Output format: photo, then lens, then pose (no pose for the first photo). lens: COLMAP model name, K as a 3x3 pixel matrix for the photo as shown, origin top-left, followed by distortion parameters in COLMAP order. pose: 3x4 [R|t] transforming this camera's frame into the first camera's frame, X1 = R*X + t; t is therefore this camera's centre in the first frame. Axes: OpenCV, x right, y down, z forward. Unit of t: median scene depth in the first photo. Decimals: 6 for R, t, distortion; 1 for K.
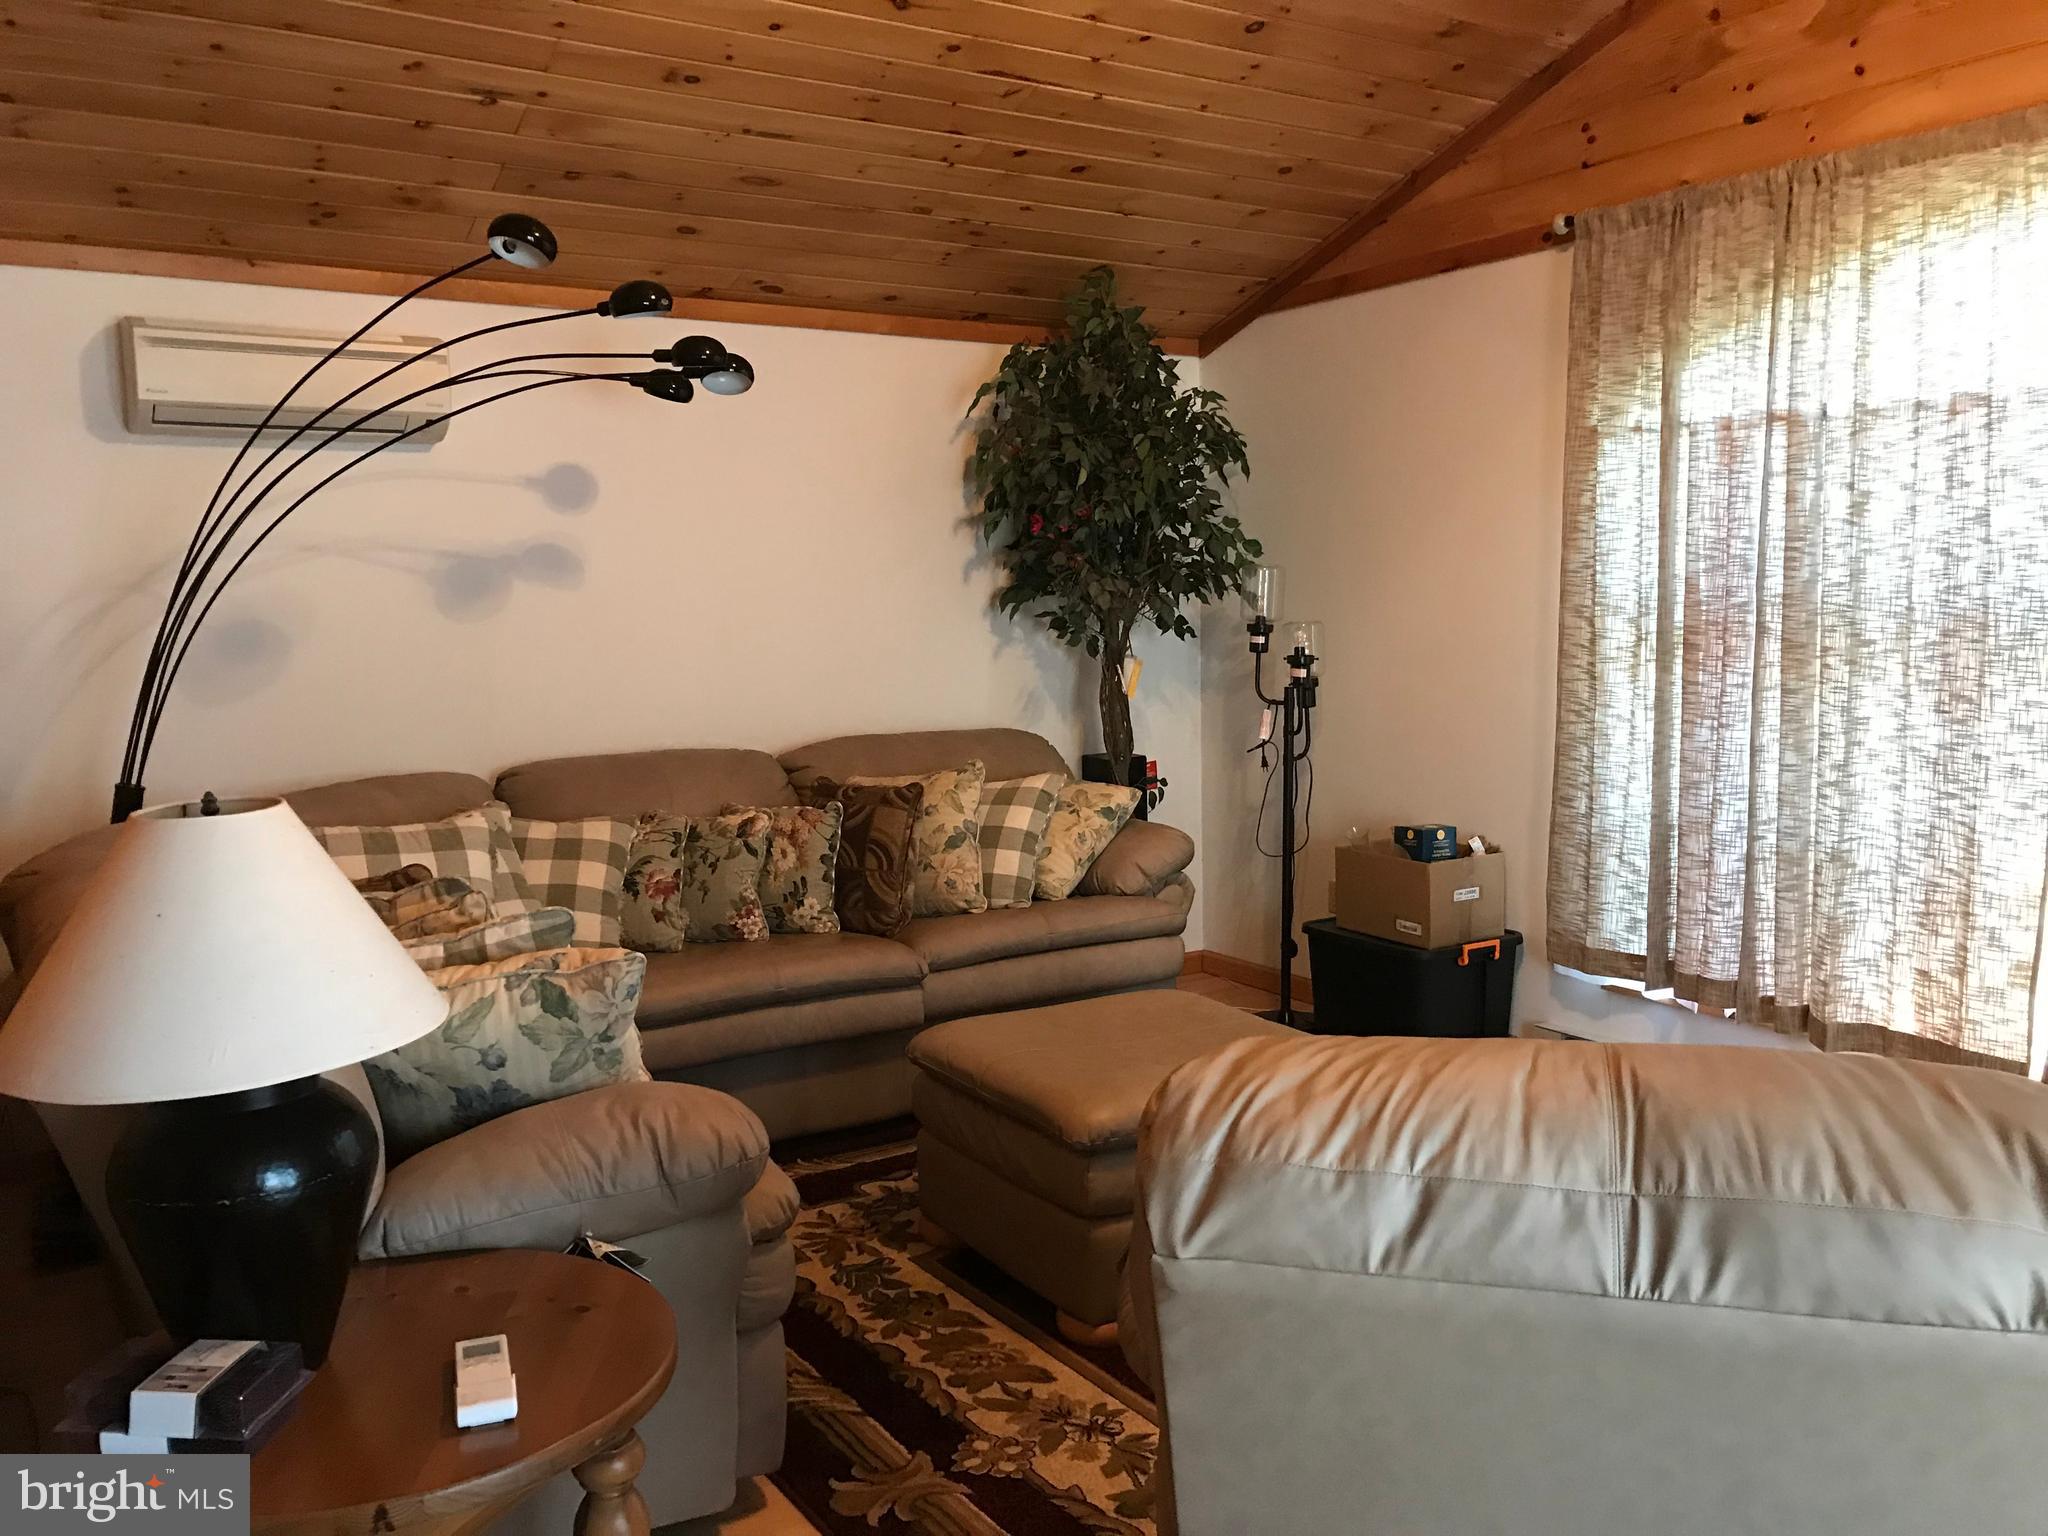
lens RADIAL K [[1644.6, 0, 1028.3], [0, 1644.6, 799.3], [0, 0, 1]] dist [0.006459, -0.065025]
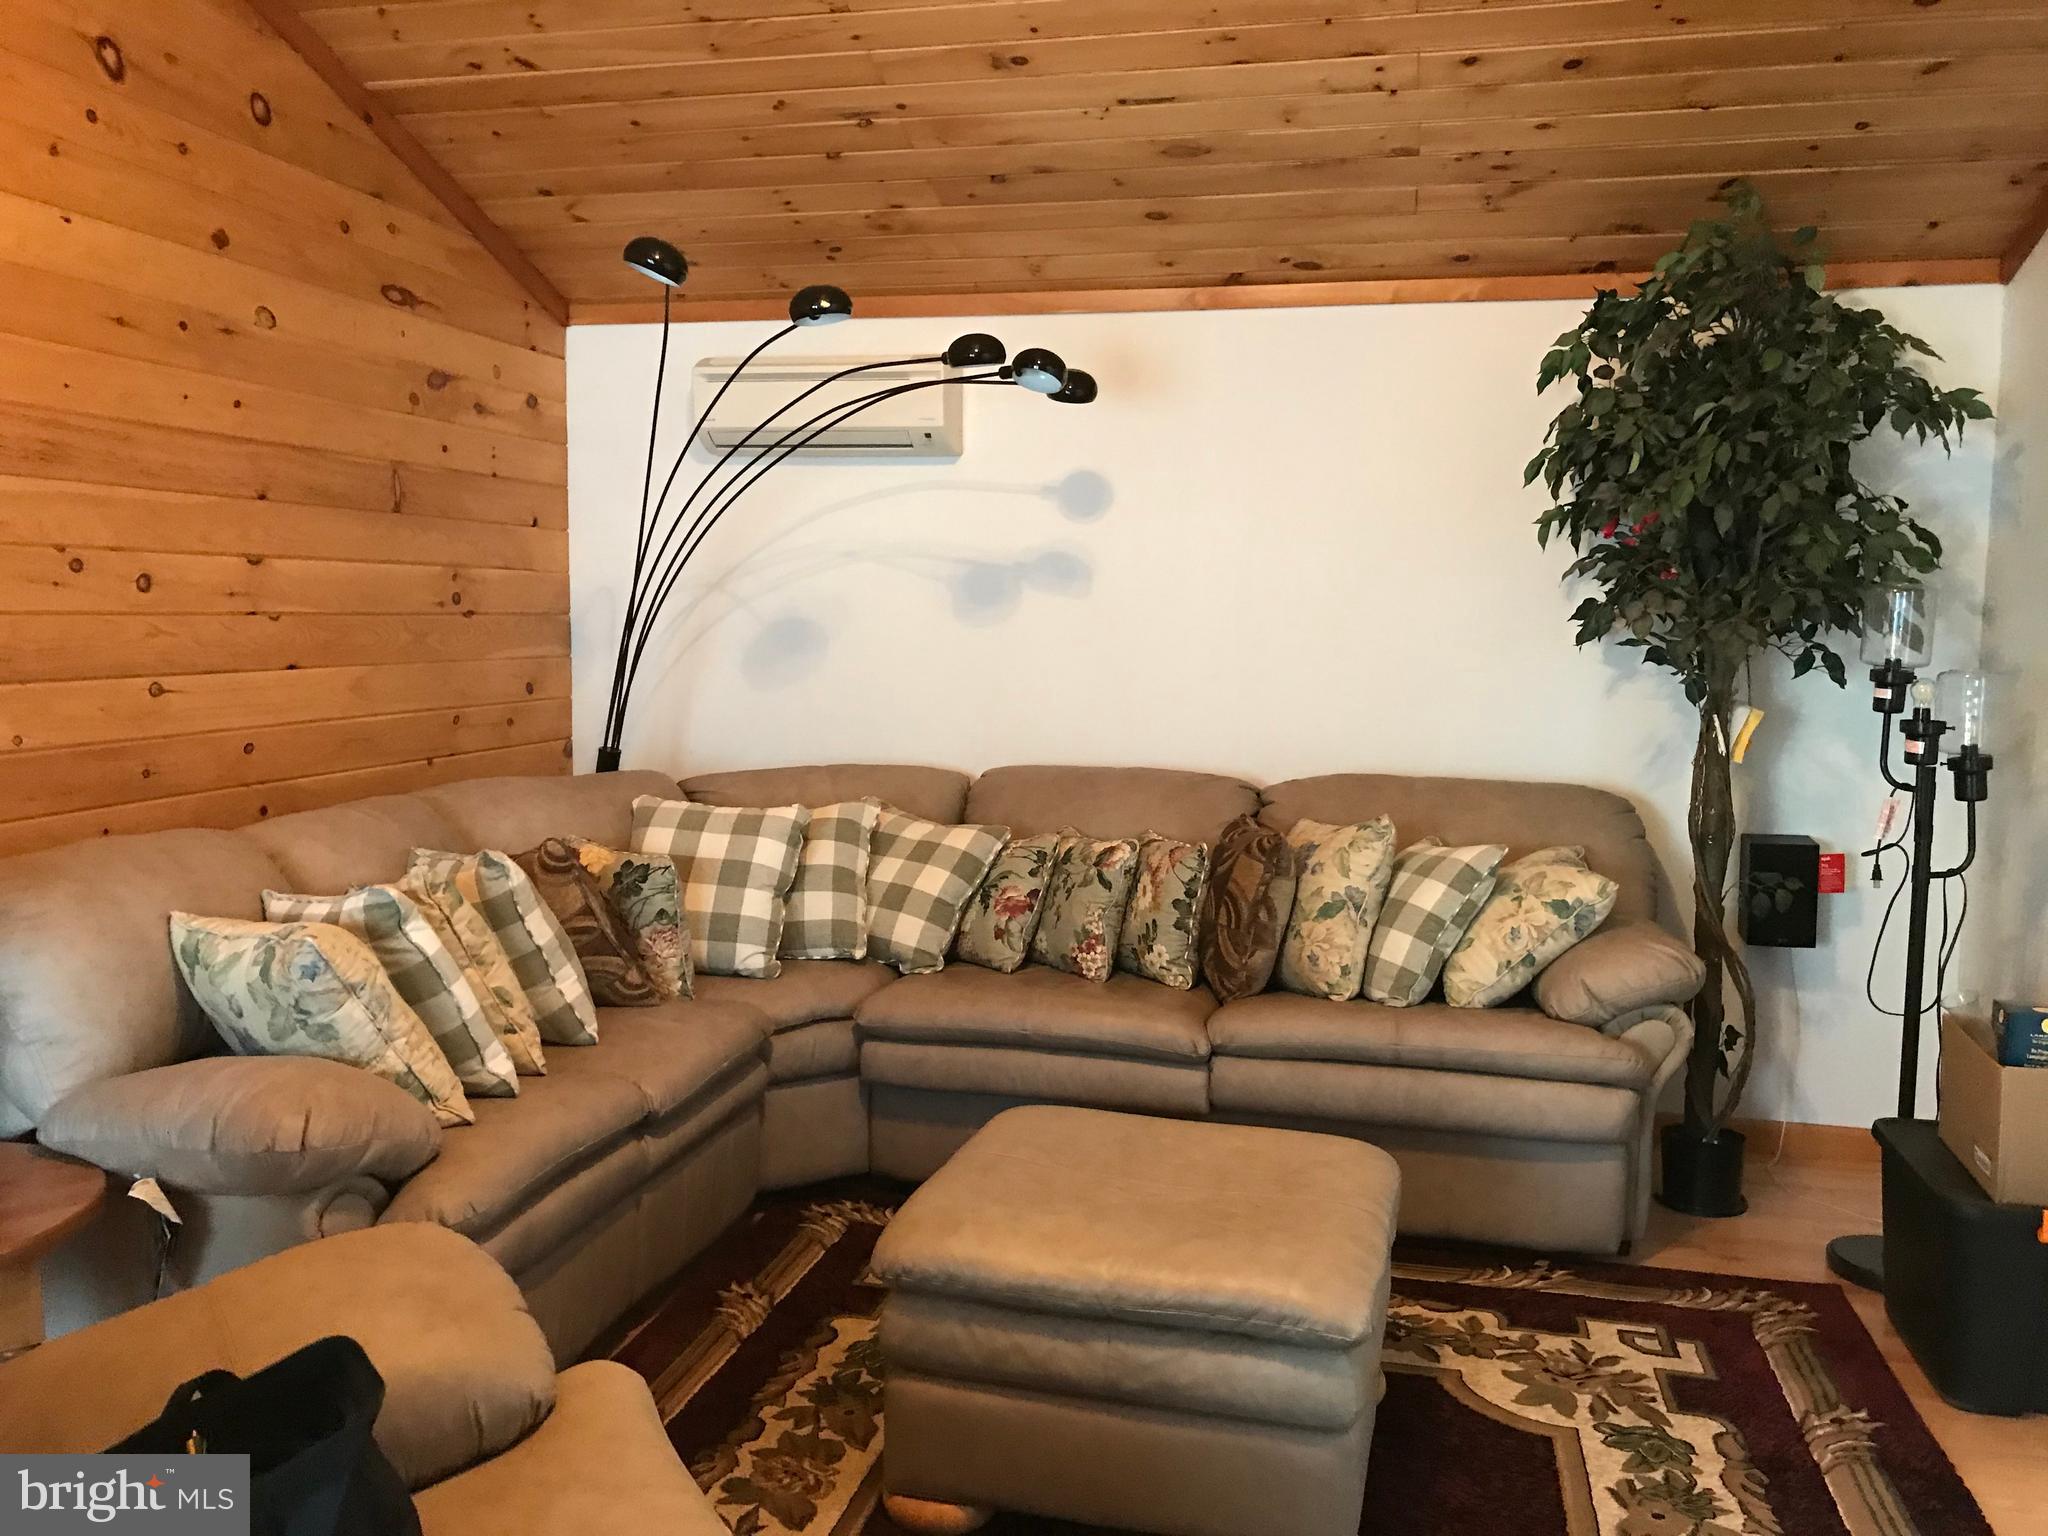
lens RADIAL K [[1663.9, 0, 1024.0], [0, 1663.9, 768.0], [0, 0, 1]] dist [0.100593, -0.259727]
pose [[0.683896, 0.096738, -0.723137, 0.465242], [-0.116035, 0.992976, 0.023097, -0.048218], [0.720293, 0.068114, 0.690318, 0.311041]]
